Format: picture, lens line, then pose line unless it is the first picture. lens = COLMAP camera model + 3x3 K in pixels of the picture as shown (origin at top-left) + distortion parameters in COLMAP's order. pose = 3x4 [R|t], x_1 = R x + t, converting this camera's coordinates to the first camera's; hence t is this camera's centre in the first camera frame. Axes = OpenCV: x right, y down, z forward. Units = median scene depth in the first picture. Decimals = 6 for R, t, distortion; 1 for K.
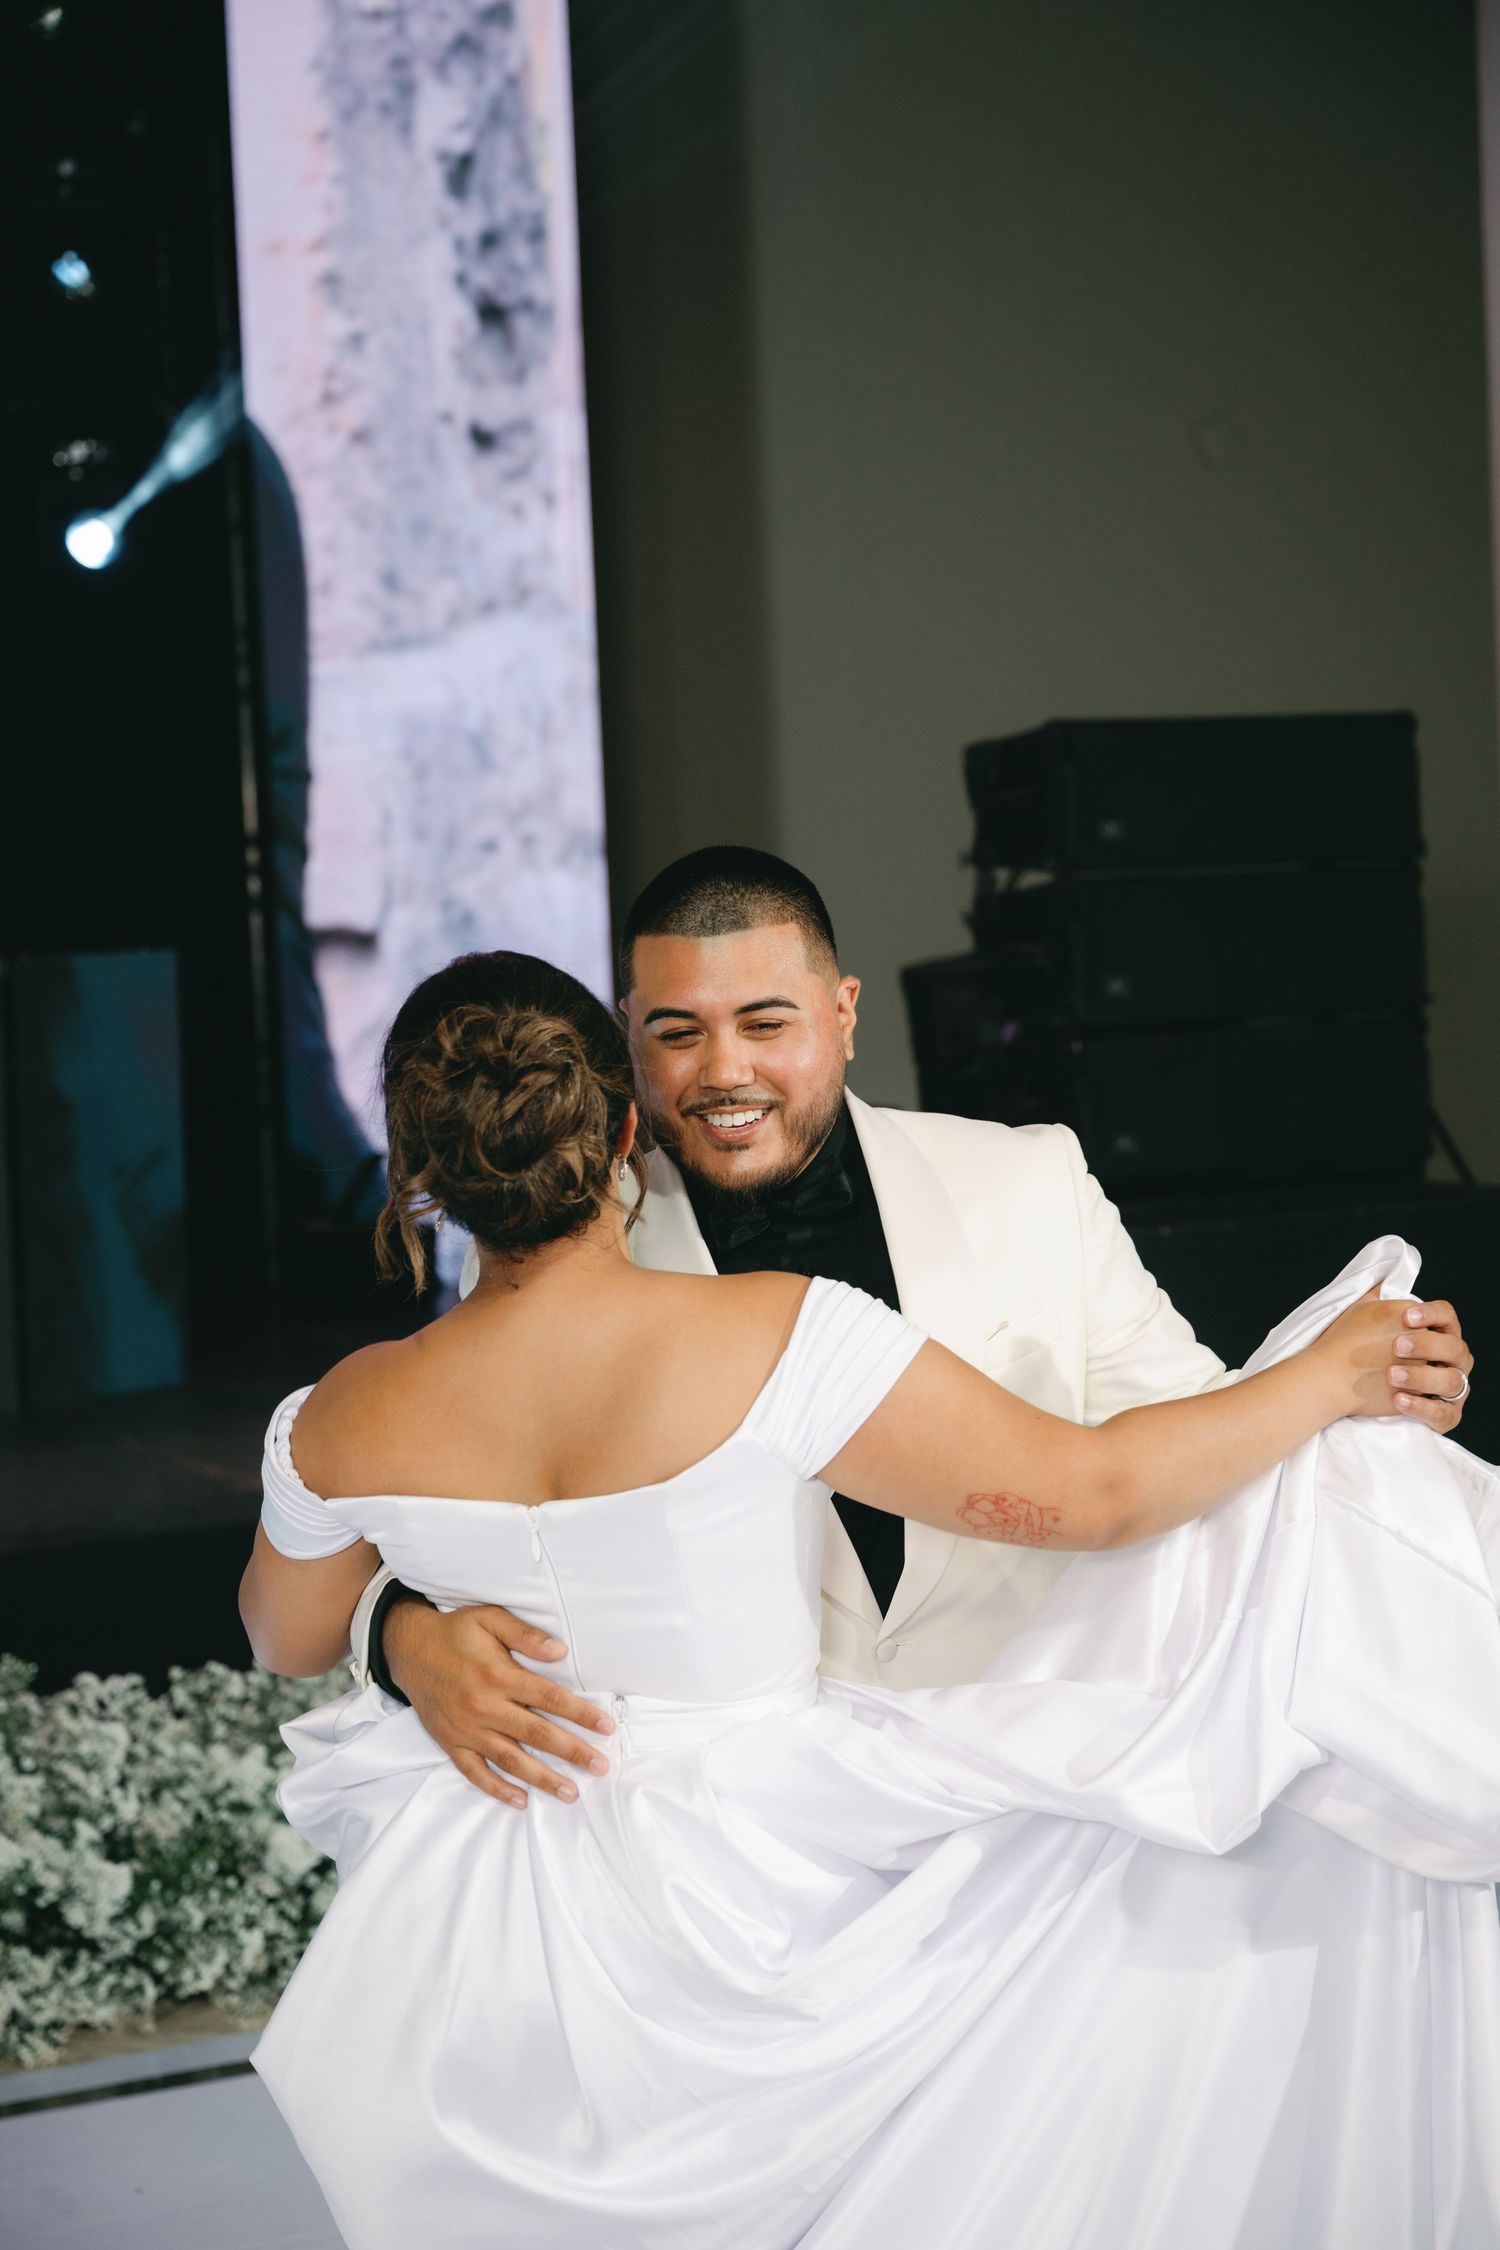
lens RADIAL K [[4024.1, 0, 746.9], [0, 4024.1, 1168.6], [0, 0, 1]] dist [0.018275, 0.000000]
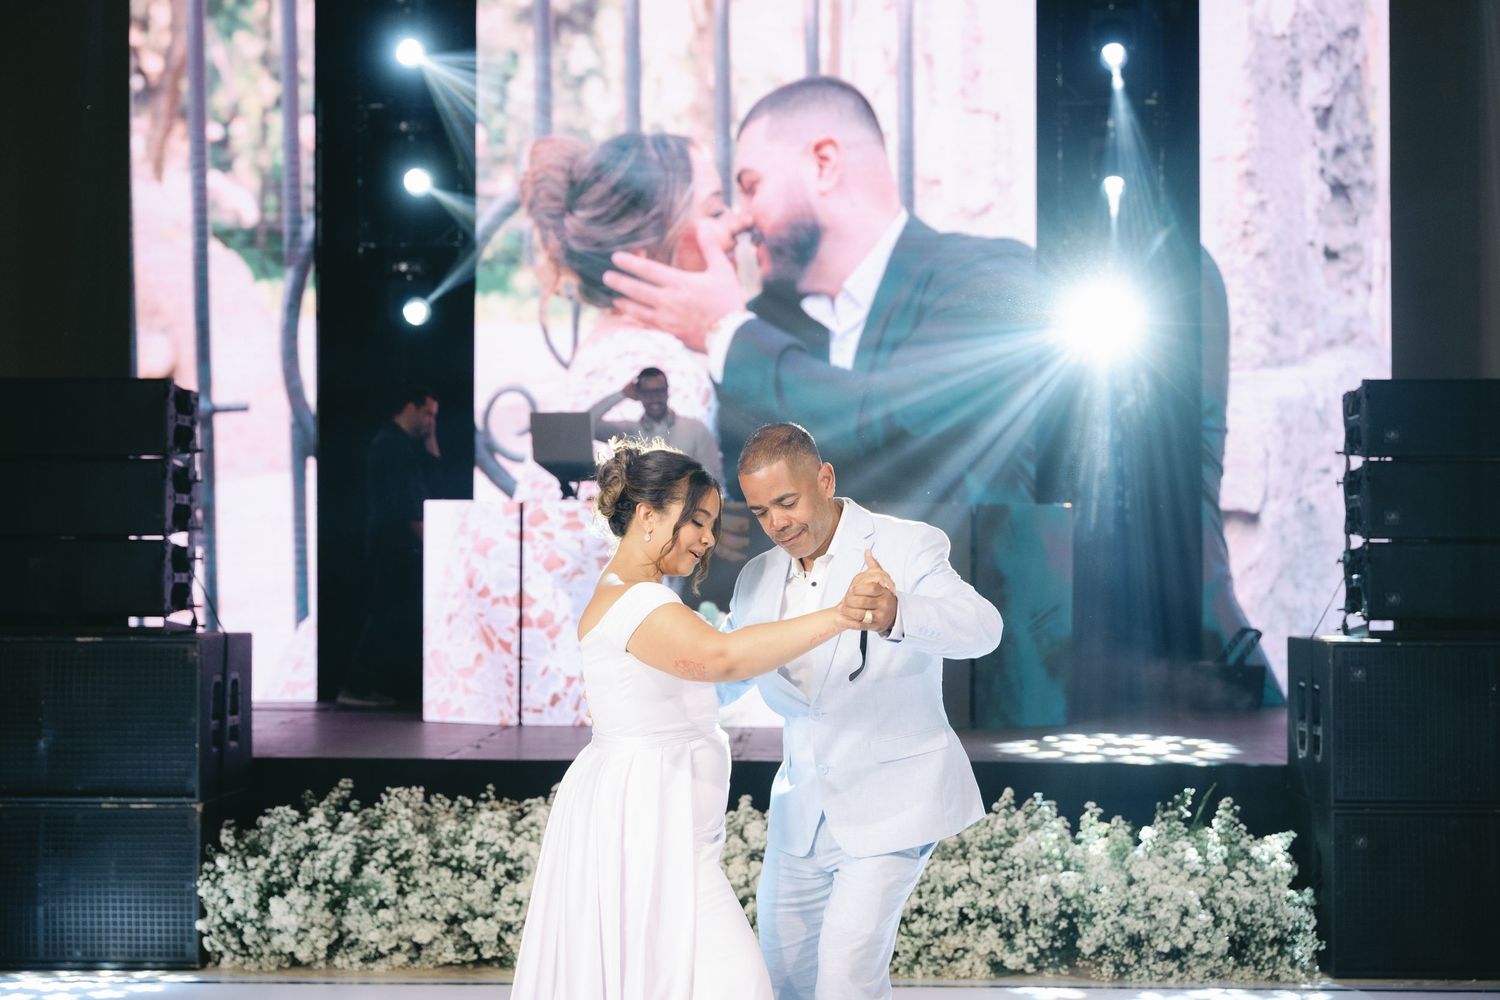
lens RADIAL K [[2336.0, 0, 774.4], [0, 2336.0, 508.5], [0, 0, 1]] dist [0.013654, 0.000000]
pose [[0.886578, 0.031531, -0.461502, 0.212955], [-0.070476, 0.995234, -0.067393, 0.028726], [0.457178, 0.092274, 0.884575, -0.074236]]
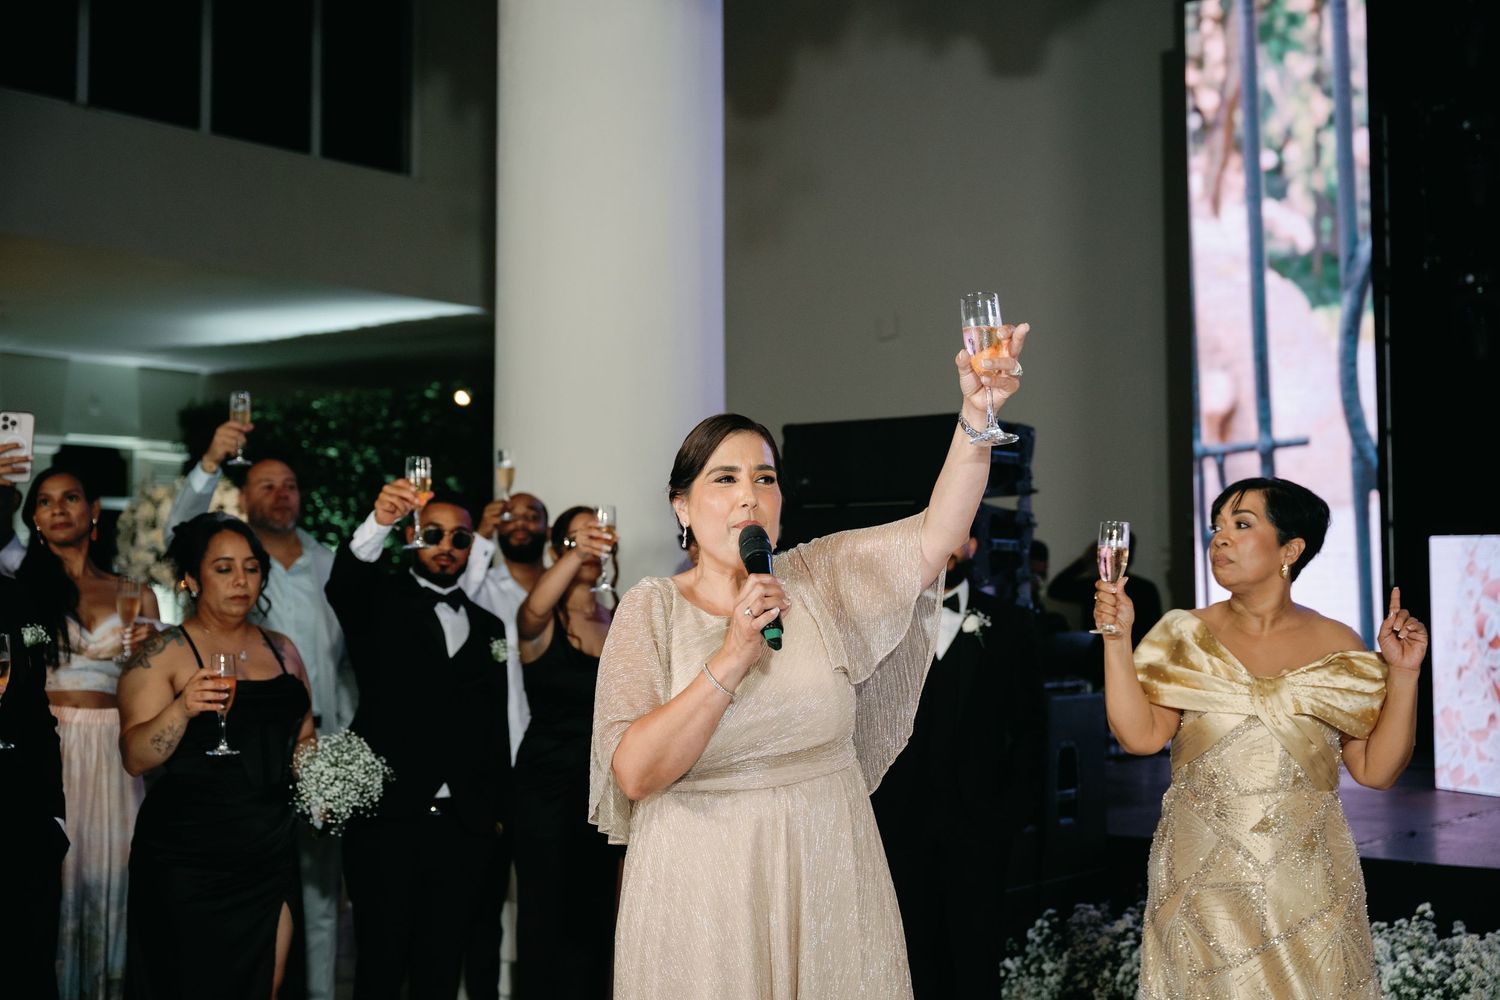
lens RADIAL K [[1980.3, 0, 756.3], [0, 1980.3, 510.8], [0, 0, 1]] dist [0.016454, 0.000000]
pose [[0.428599, 0.004335, -0.903485, 0.186106], [-0.076596, 0.996563, -0.031555, 0.003134], [0.900242, 0.082727, 0.427458, 0.179342]]
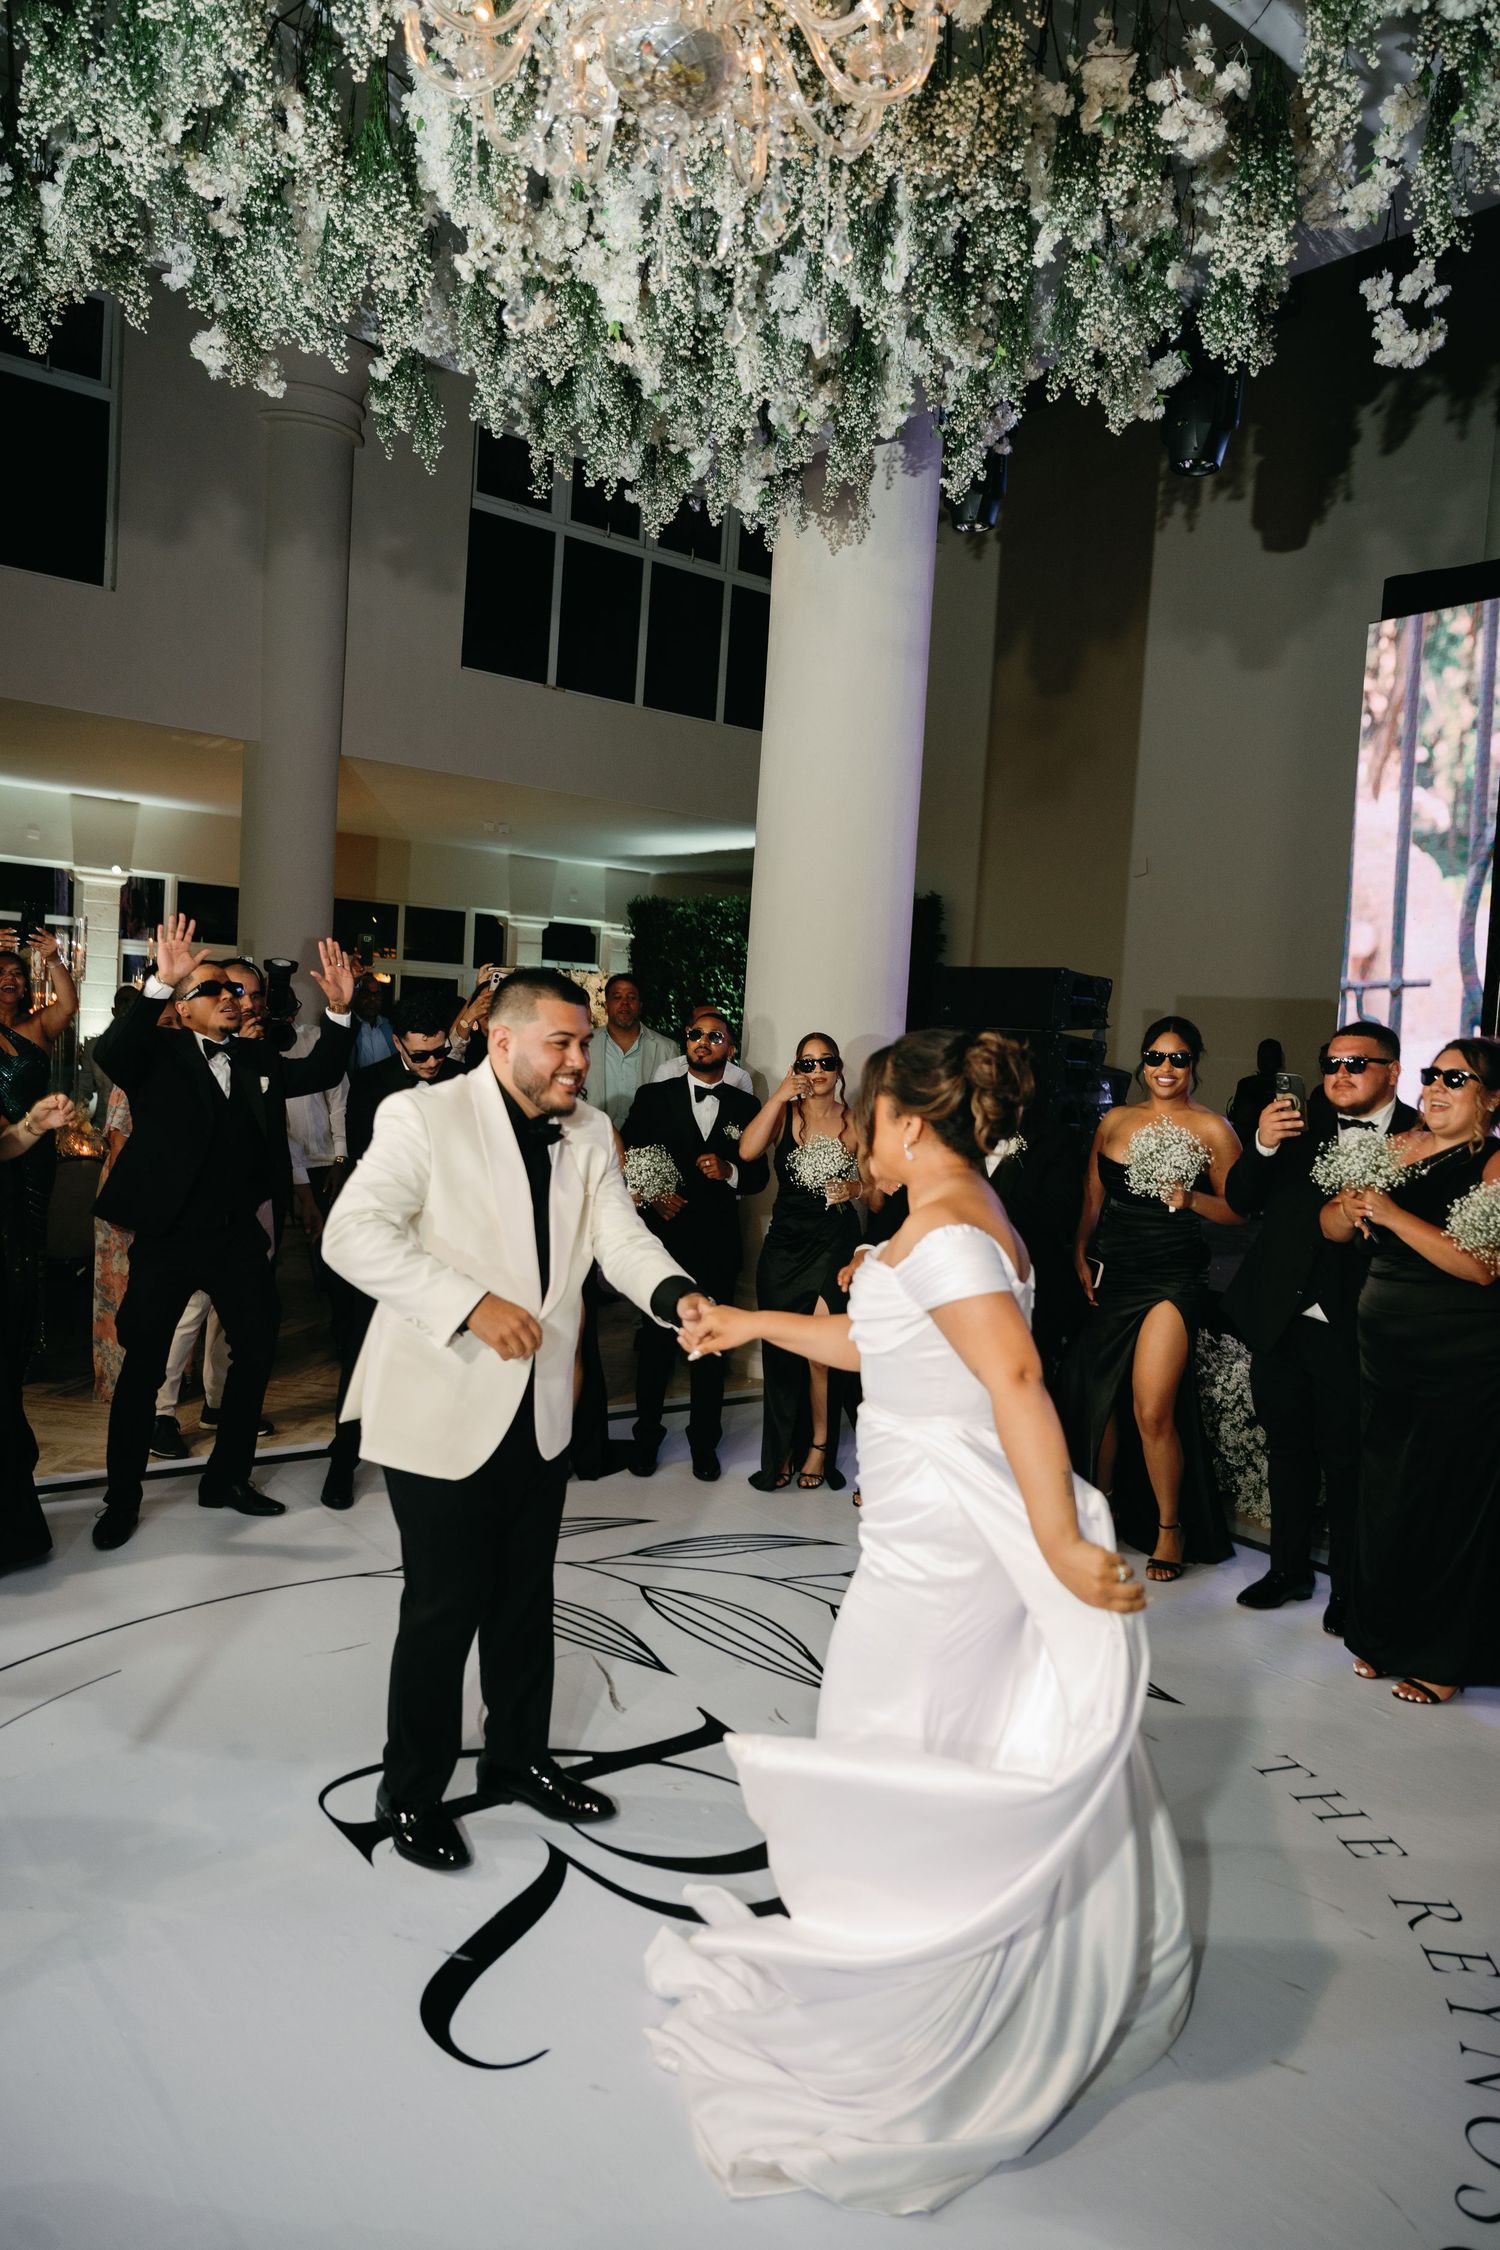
lens RADIAL K [[1530.2, 0, 782.4], [0, 1530.2, 1137.2], [0, 0, 1]] dist [-0.000314, 0.000314]
pose [[0.224380, 0.123914, -0.966591, 0.255400], [-0.137137, 0.986027, 0.094572, -0.021236], [0.964804, 0.111335, 0.238238, 0.230318]]
